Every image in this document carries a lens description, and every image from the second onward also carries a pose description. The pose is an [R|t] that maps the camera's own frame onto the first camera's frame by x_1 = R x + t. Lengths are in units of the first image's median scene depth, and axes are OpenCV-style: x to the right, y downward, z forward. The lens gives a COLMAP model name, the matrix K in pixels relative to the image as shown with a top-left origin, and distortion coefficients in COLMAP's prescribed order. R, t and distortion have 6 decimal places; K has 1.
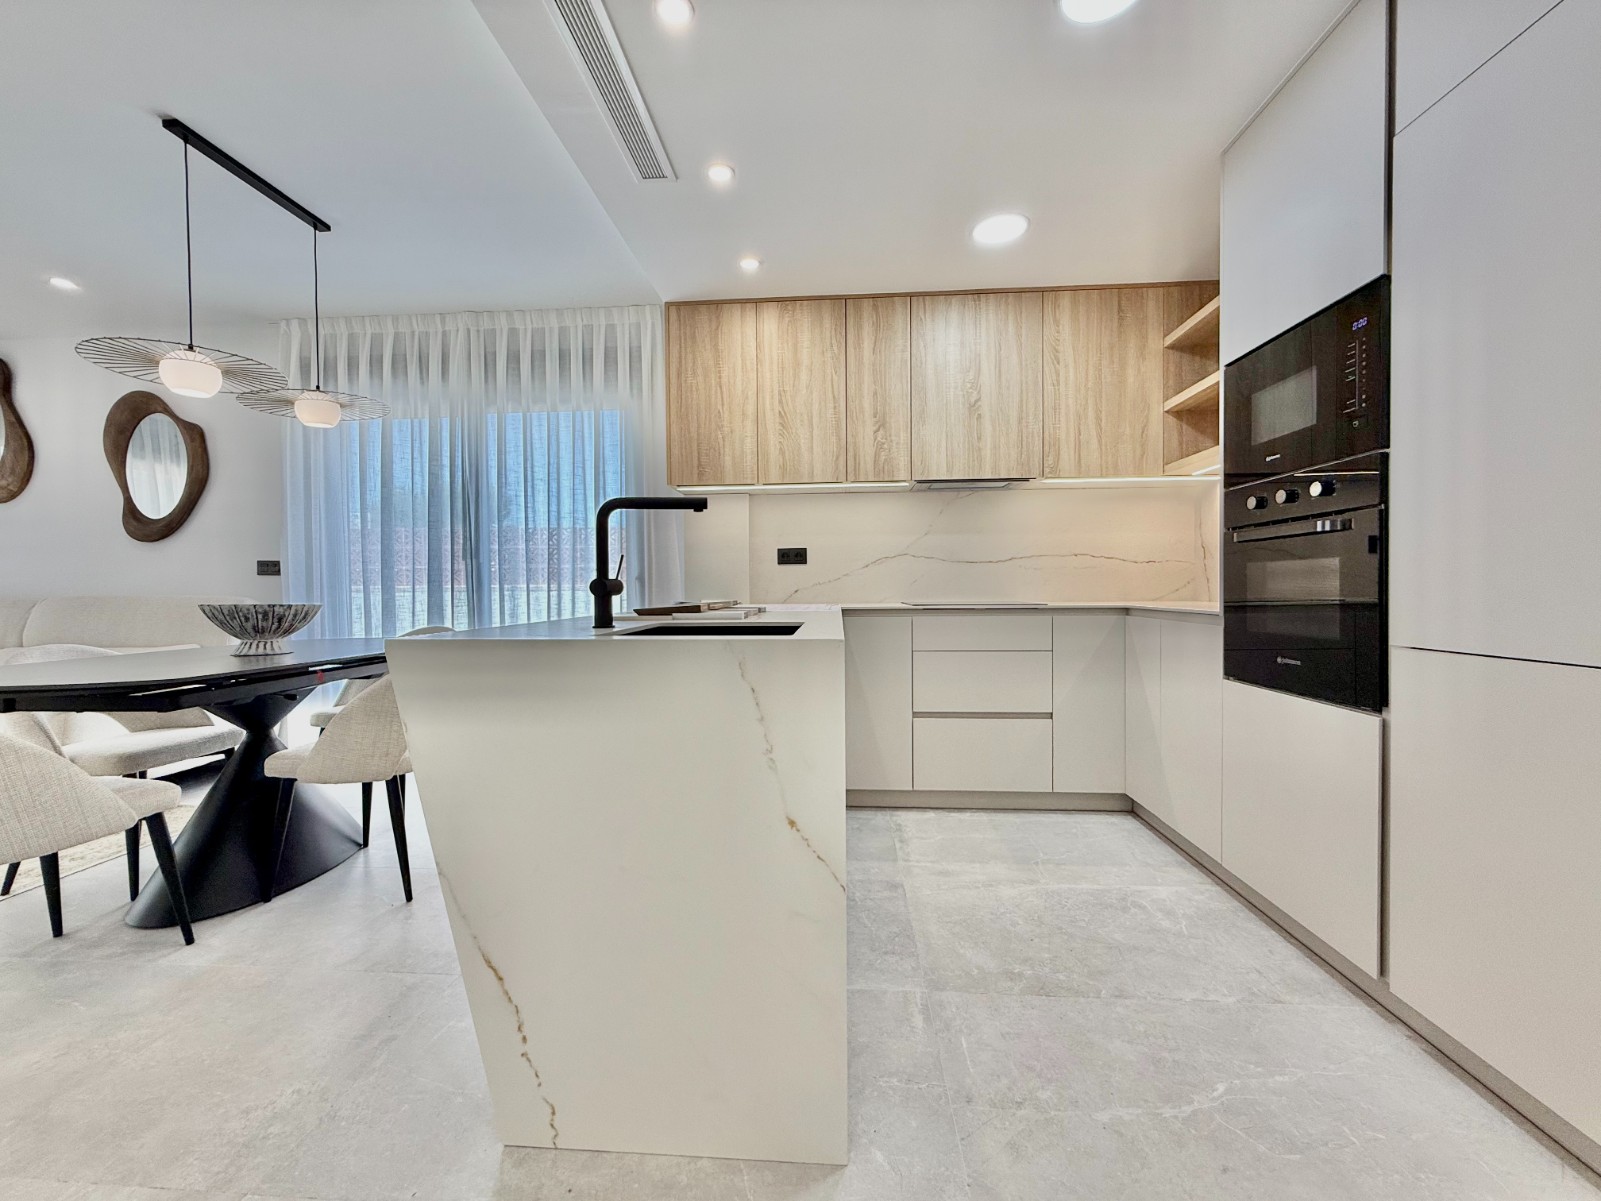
lens RADIAL K [[637.5, 0, 792.6], [0, 637.5, 599.0], [0, 0, 1]] dist [-0.000410, -0.000156]
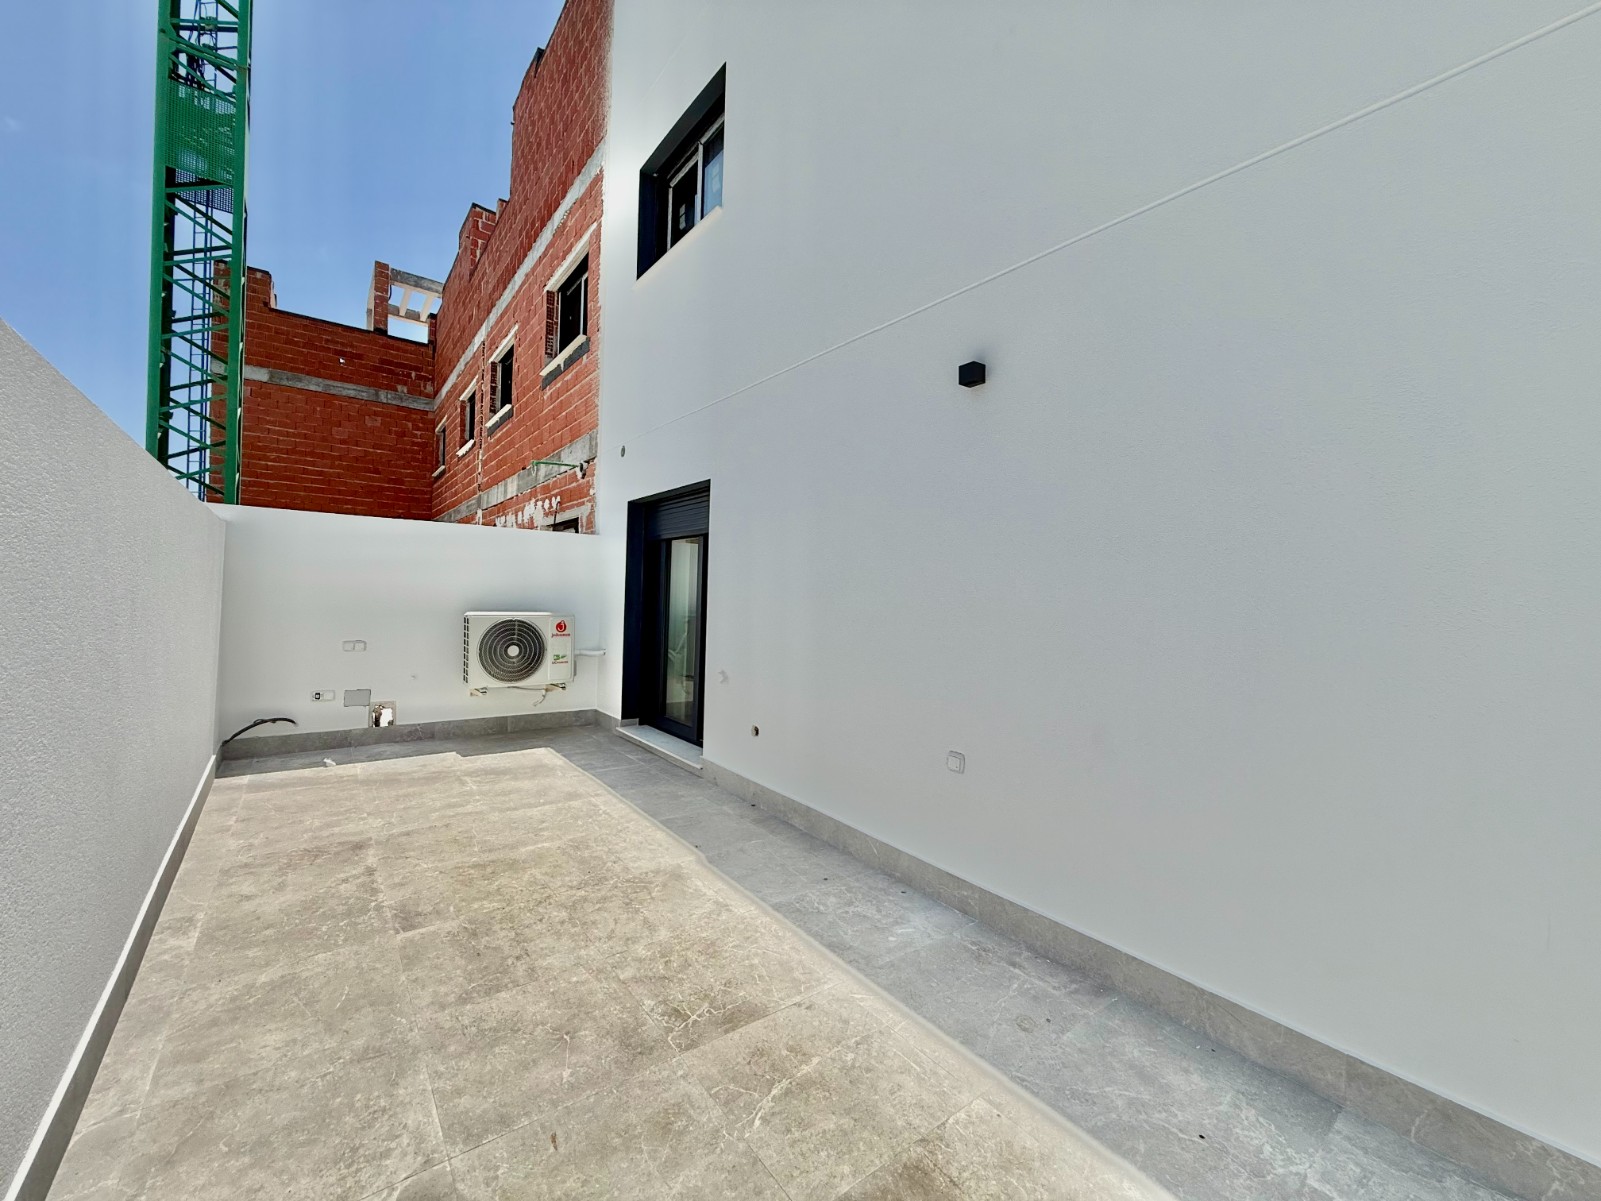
lens RADIAL K [[637.5, 0, 792.6], [0, 637.5, 599.0], [0, 0, 1]] dist [-0.000410, -0.000156]
pose [[-0.751059, -0.010451, -0.660152, 0.631042], [-0.033217, 0.999207, 0.021973, -0.138317], [0.659399, 0.038431, -0.750810, 0.840039]]
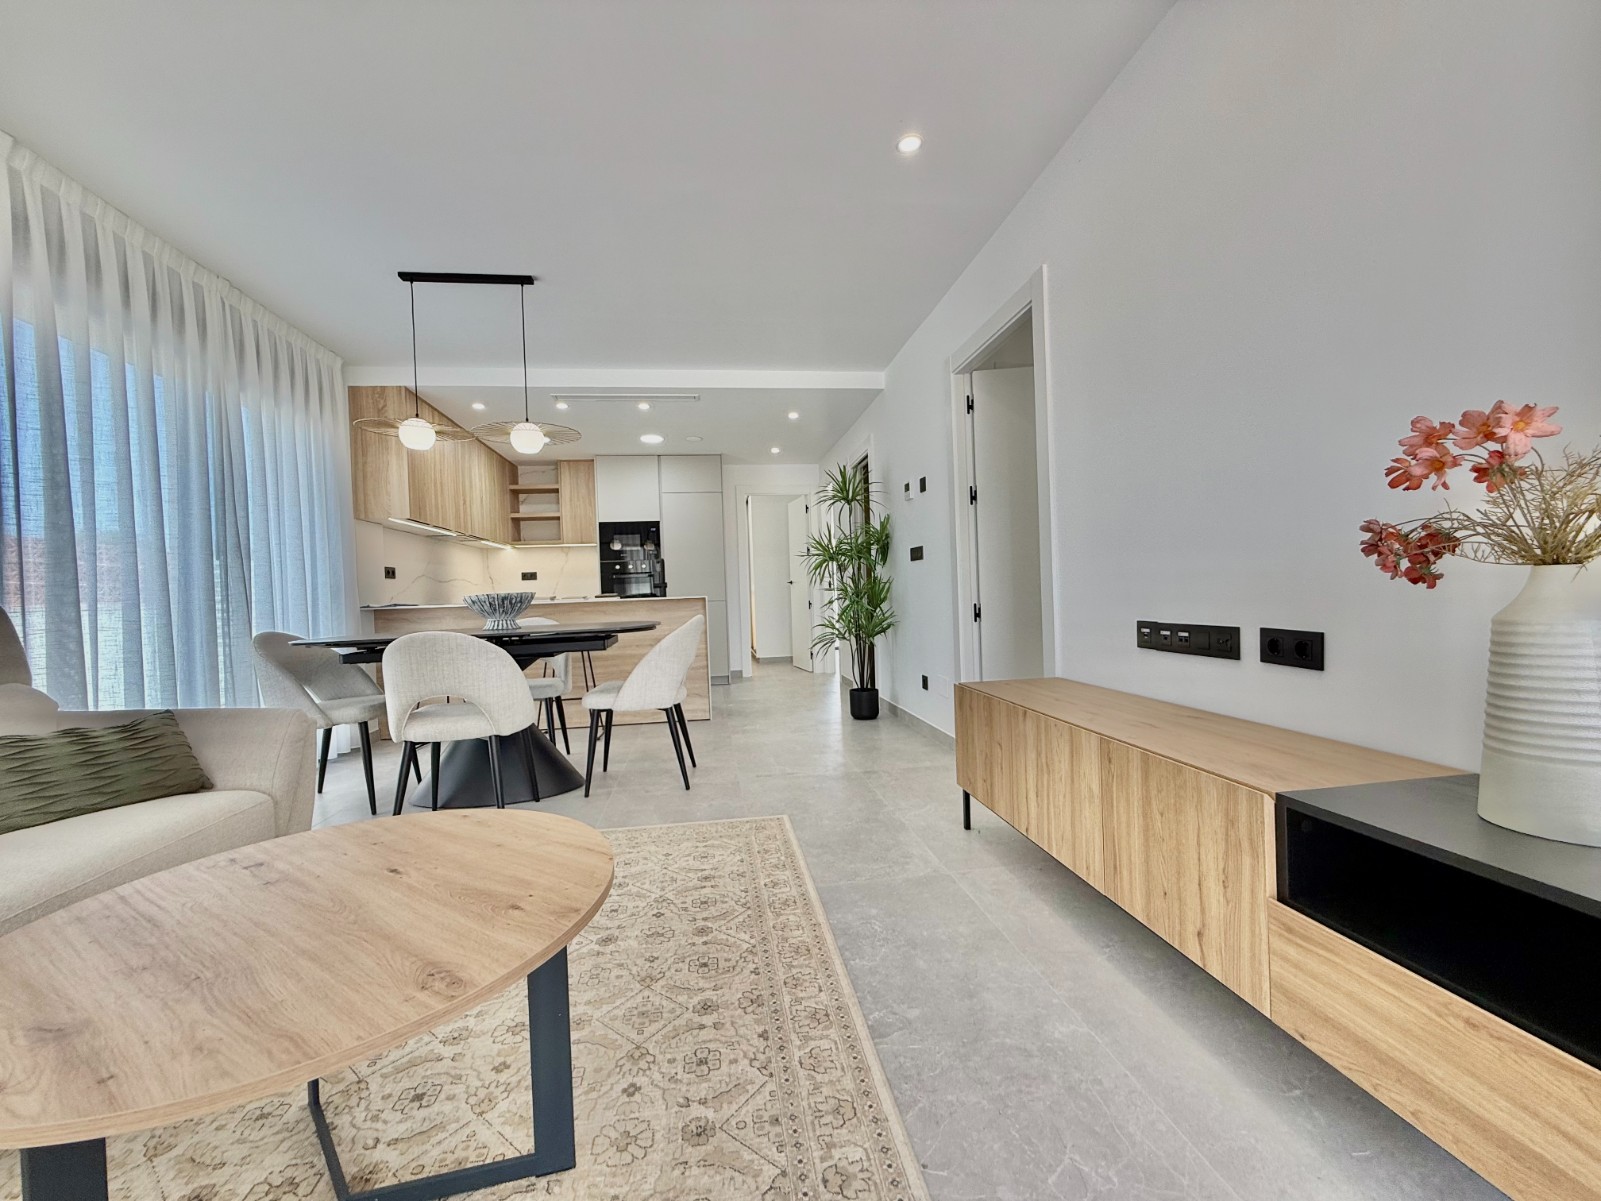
lens RADIAL K [[637.5, 0, 792.6], [0, 637.5, 599.0], [0, 0, 1]] dist [-0.000410, -0.000156]
pose [[-0.209925, 0.008165, 0.977683, -1.766928], [0.055425, 0.998457, 0.003562, 0.037819], [-0.976145, 0.054936, -0.210053, 0.506867]]
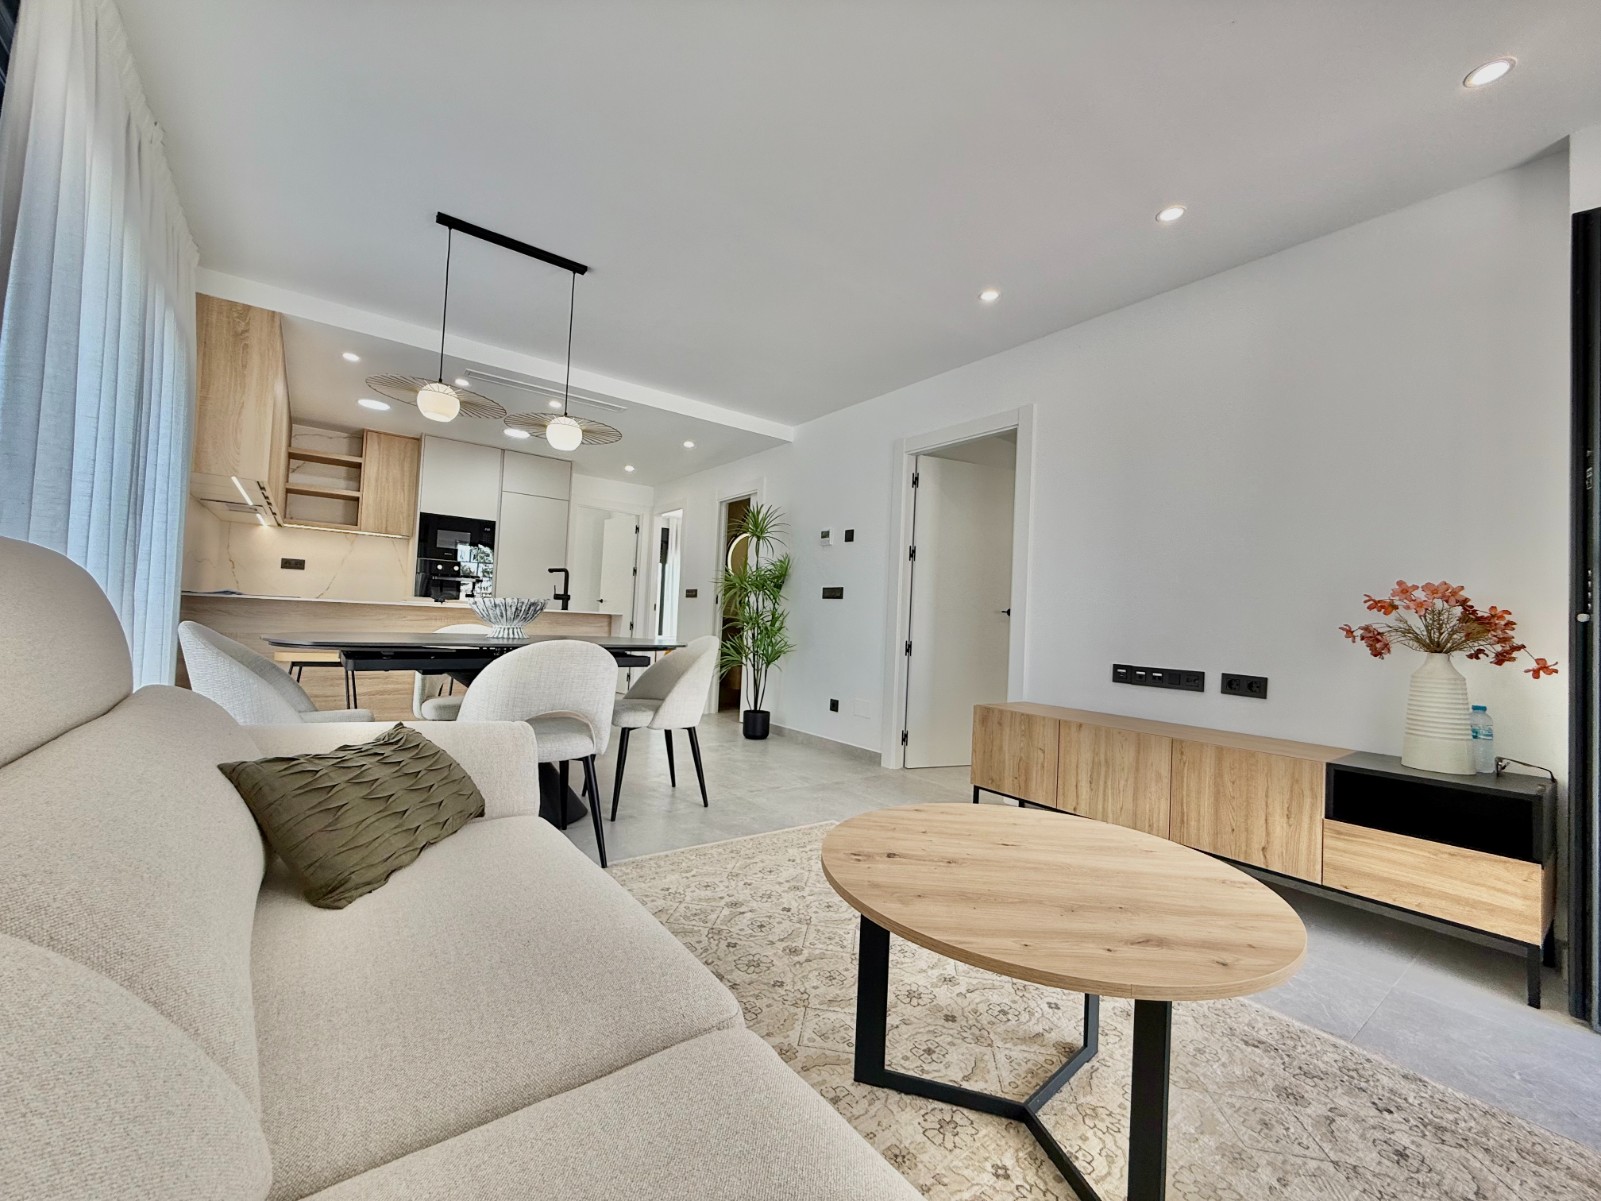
lens RADIAL K [[637.5, 0, 792.6], [0, 637.5, 599.0], [0, 0, 1]] dist [-0.000410, -0.000156]
pose [[-0.655368, 0.004183, 0.755298, -1.613683], [-0.027326, 0.999199, -0.029245, 0.023956], [-0.754815, -0.039806, -0.654729, 1.058619]]
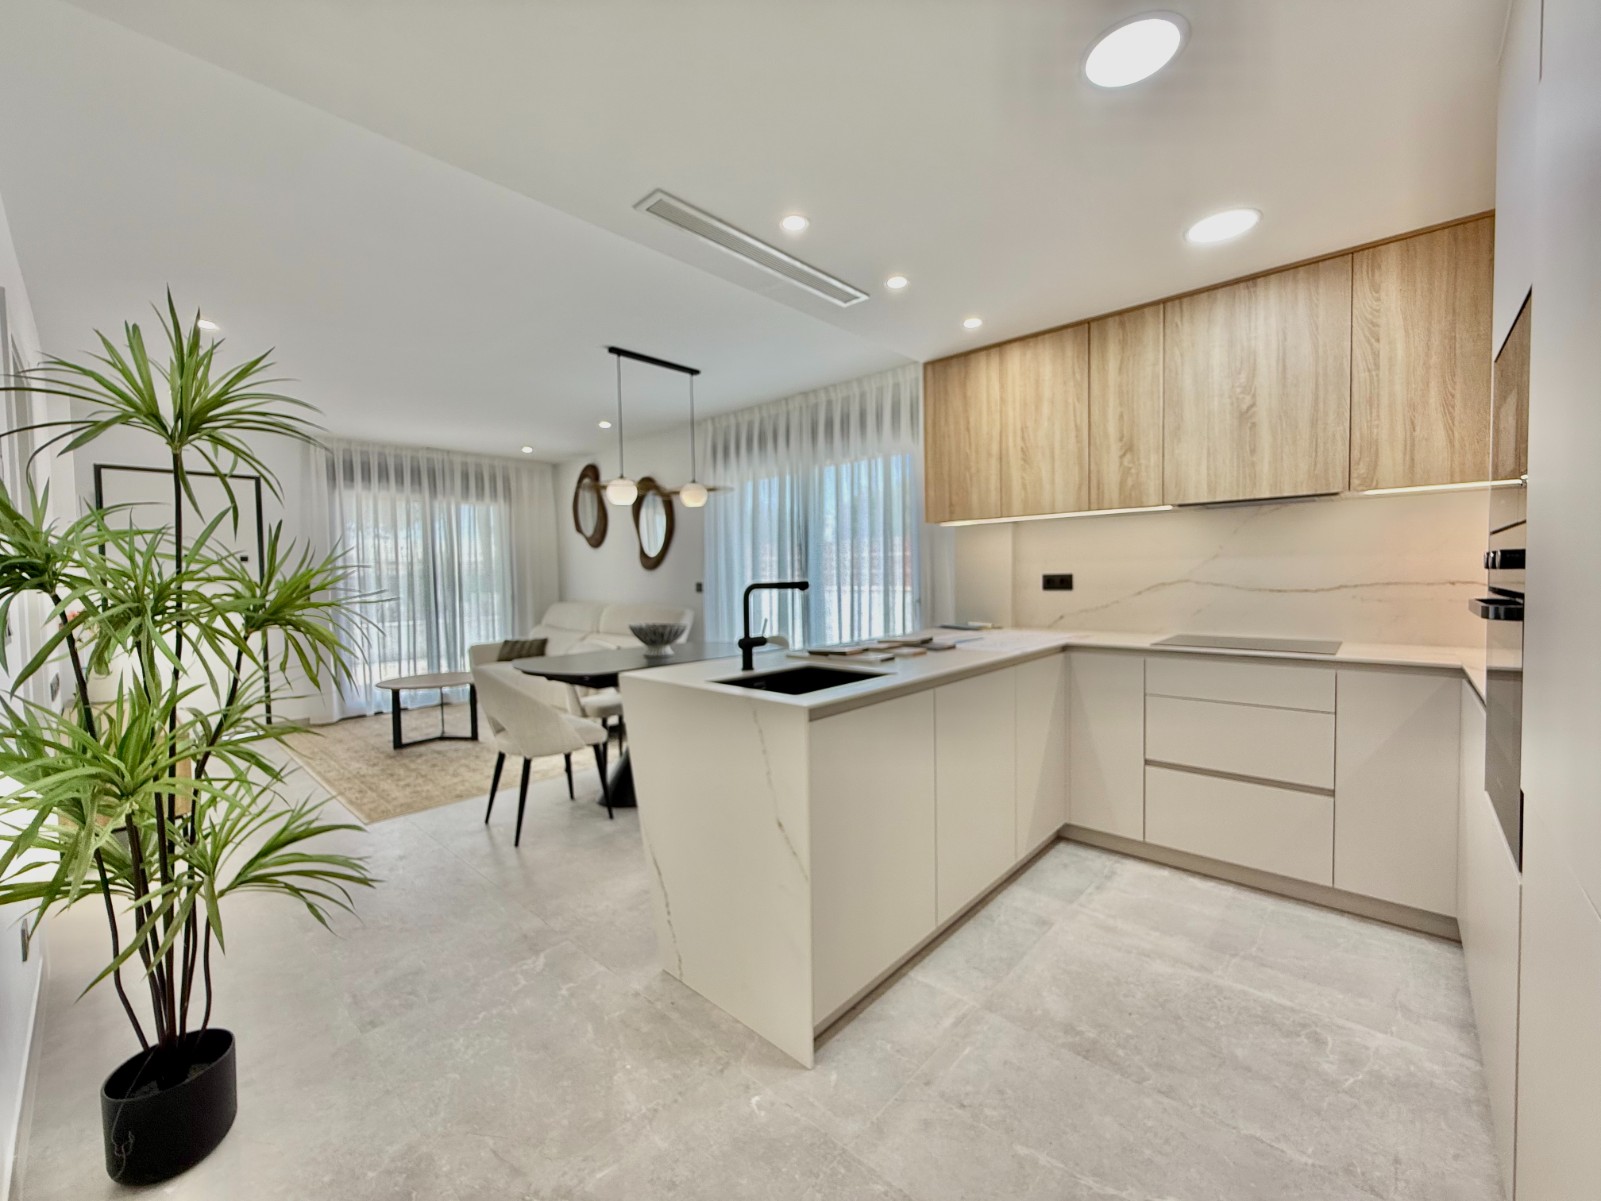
lens RADIAL K [[640.7, 0, 793.4], [0, 640.7, 598.8], [0, 0, 1]] dist [-0.002181, 0.000485]
pose [[0.782524, 0.018177, -0.622355, 0.345827], [-0.001143, 0.999614, 0.027758, -0.078473], [0.622620, -0.021010, 0.782242, -0.047513]]
